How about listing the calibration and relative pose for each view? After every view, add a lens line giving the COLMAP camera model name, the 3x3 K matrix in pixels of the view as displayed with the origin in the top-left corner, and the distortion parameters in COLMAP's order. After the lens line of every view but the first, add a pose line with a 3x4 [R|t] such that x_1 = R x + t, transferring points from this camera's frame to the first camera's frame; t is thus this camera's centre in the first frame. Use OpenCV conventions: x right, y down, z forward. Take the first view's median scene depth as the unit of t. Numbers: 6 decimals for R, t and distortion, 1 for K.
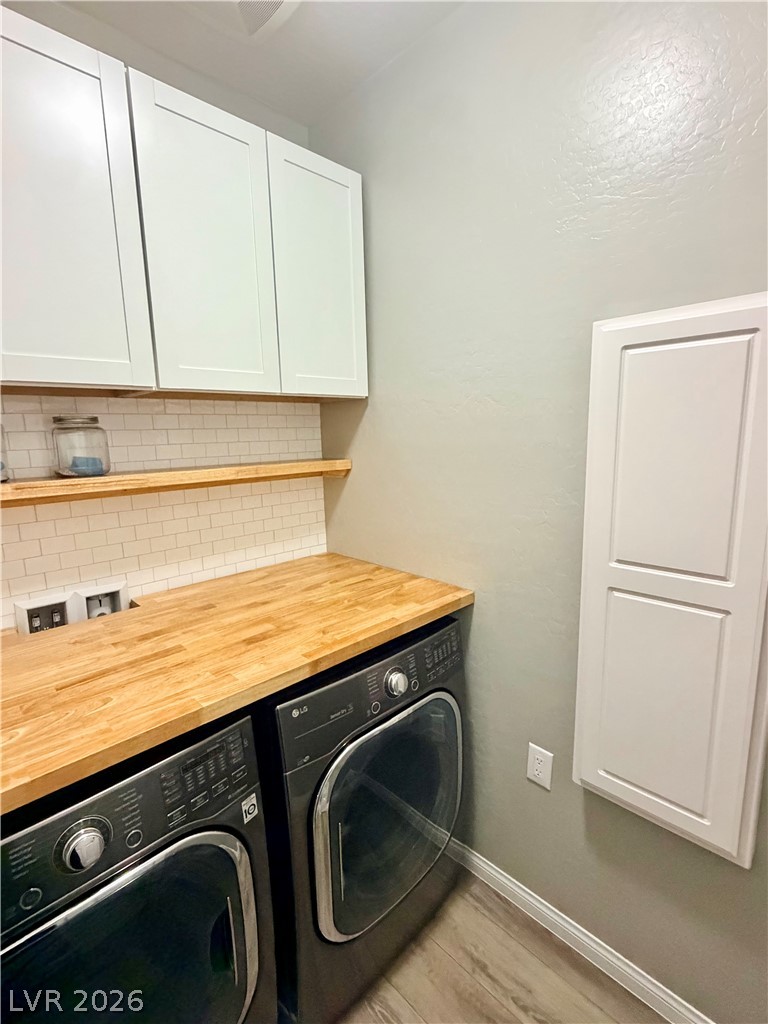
lens RADIAL K [[478.4, 0, 383.9], [0, 478.4, 511.0], [0, 0, 1]] dist [0.002066, 0.000450]
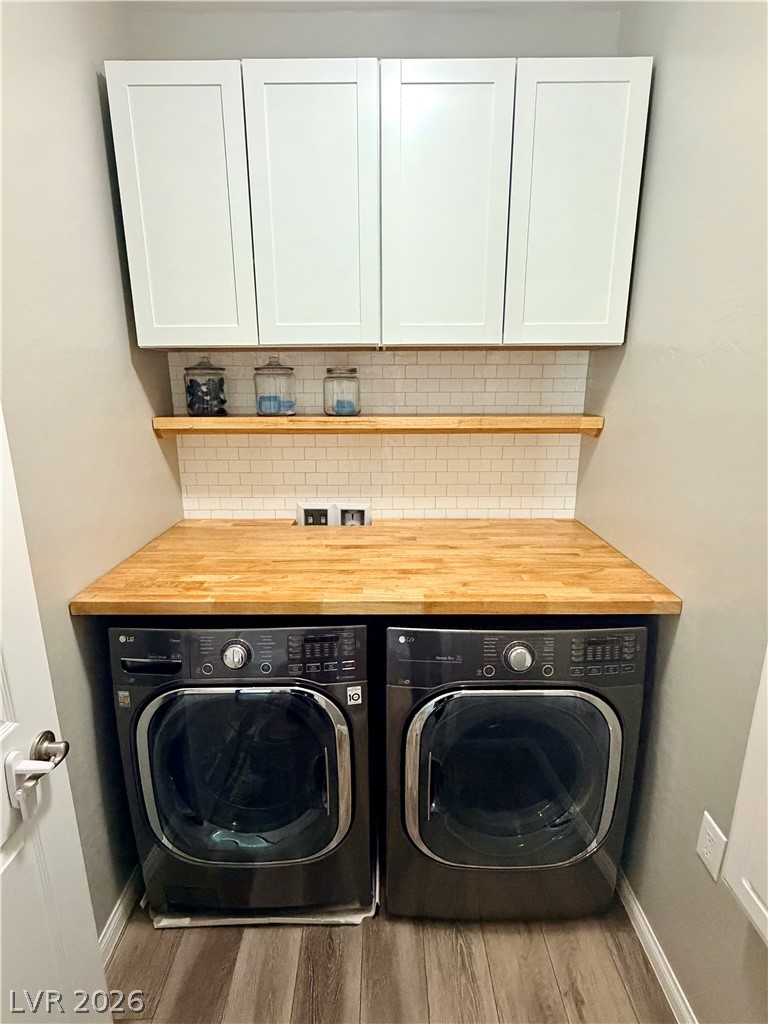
lens RADIAL K [[515.4, 0, 382.8], [0, 515.4, 511.6], [0, 0, 1]] dist [0.002124, 0.000148]
pose [[0.713217, 0.195974, -0.672990, 0.417357], [-0.129162, 0.980424, 0.148616, -0.038356], [0.688940, -0.019071, 0.724567, 0.068290]]
